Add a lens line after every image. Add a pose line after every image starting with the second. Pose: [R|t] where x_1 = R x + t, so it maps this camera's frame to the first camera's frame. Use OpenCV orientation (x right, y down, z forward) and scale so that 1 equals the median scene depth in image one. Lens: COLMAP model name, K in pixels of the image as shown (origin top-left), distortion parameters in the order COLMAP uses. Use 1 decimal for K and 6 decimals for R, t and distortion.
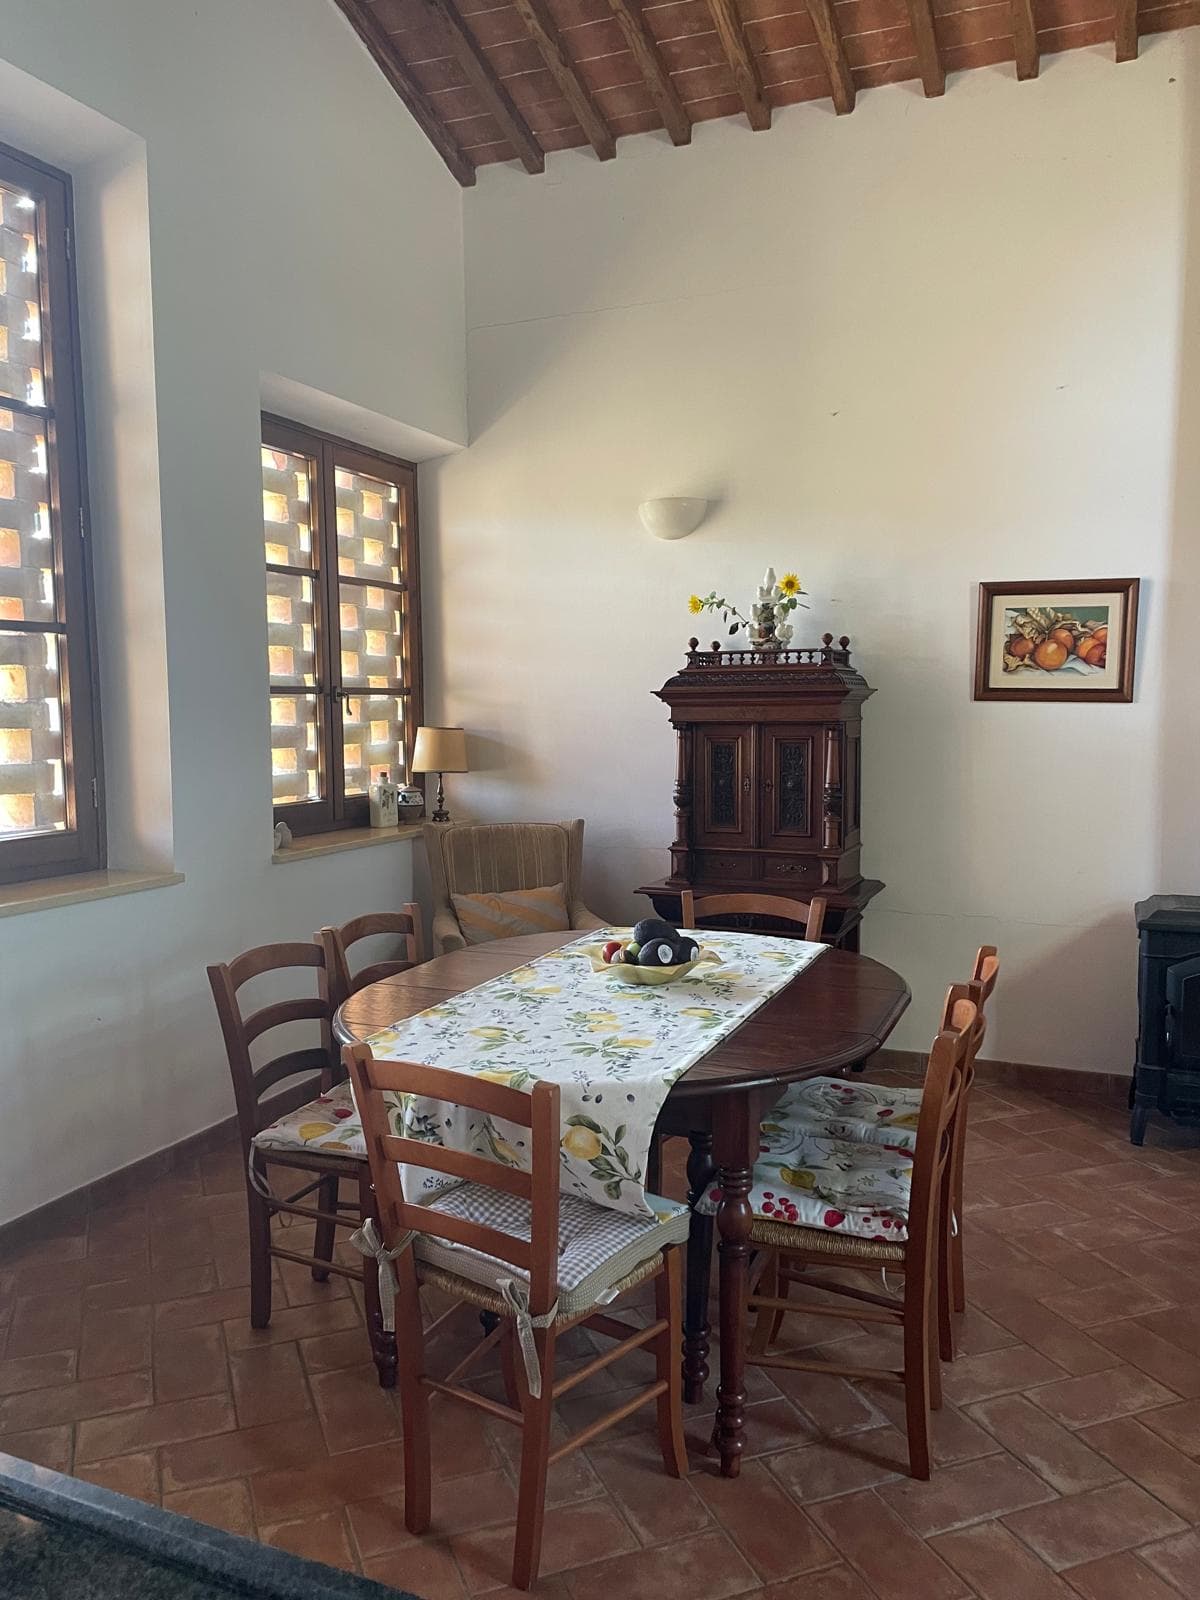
lens RADIAL K [[1218.1, 0, 590.9], [0, 1218.1, 804.5], [0, 0, 1]] dist [0.065297, -0.076660]
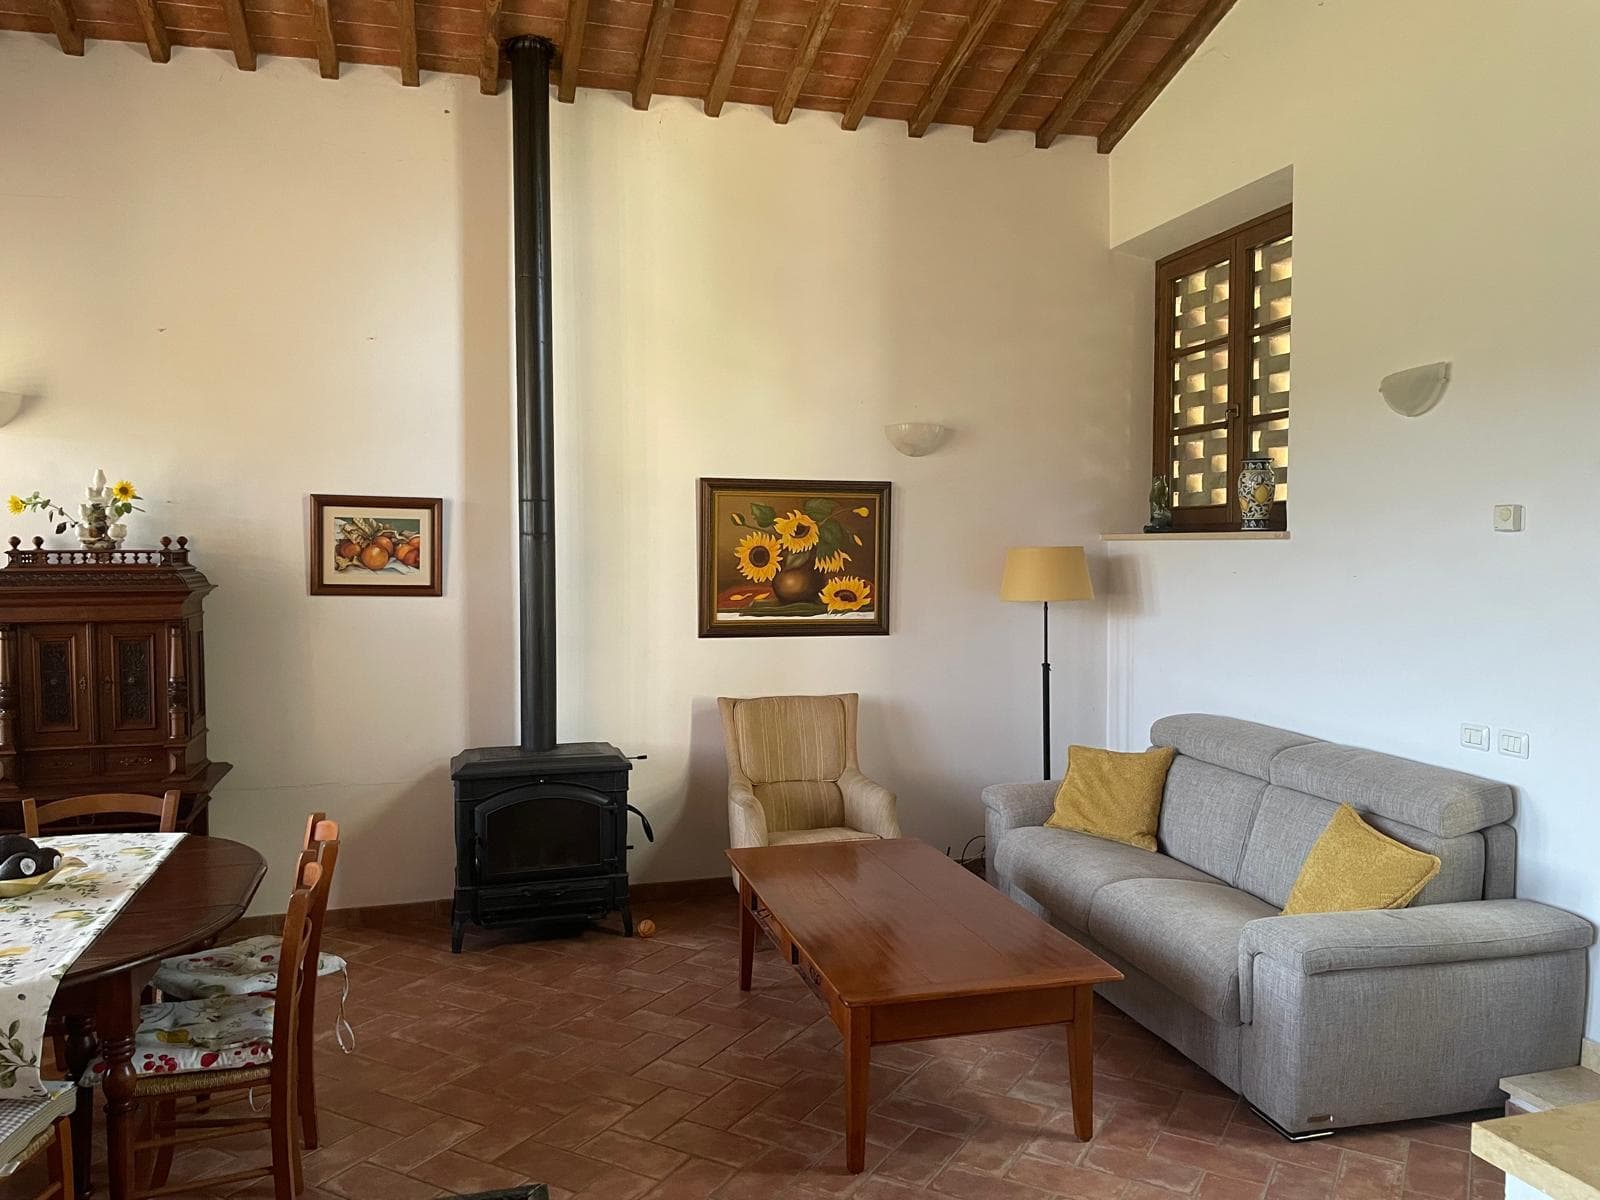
lens RADIAL K [[1218.1, 0, 806.0], [0, 1218.1, 594.7], [0, 0, 1]] dist [0.065297, -0.076660]
pose [[0.773878, -0.025100, 0.632837, -0.059922], [0.051836, 0.998372, -0.023790, -0.036952], [-0.631210, 0.051214, 0.773920, -0.194993]]
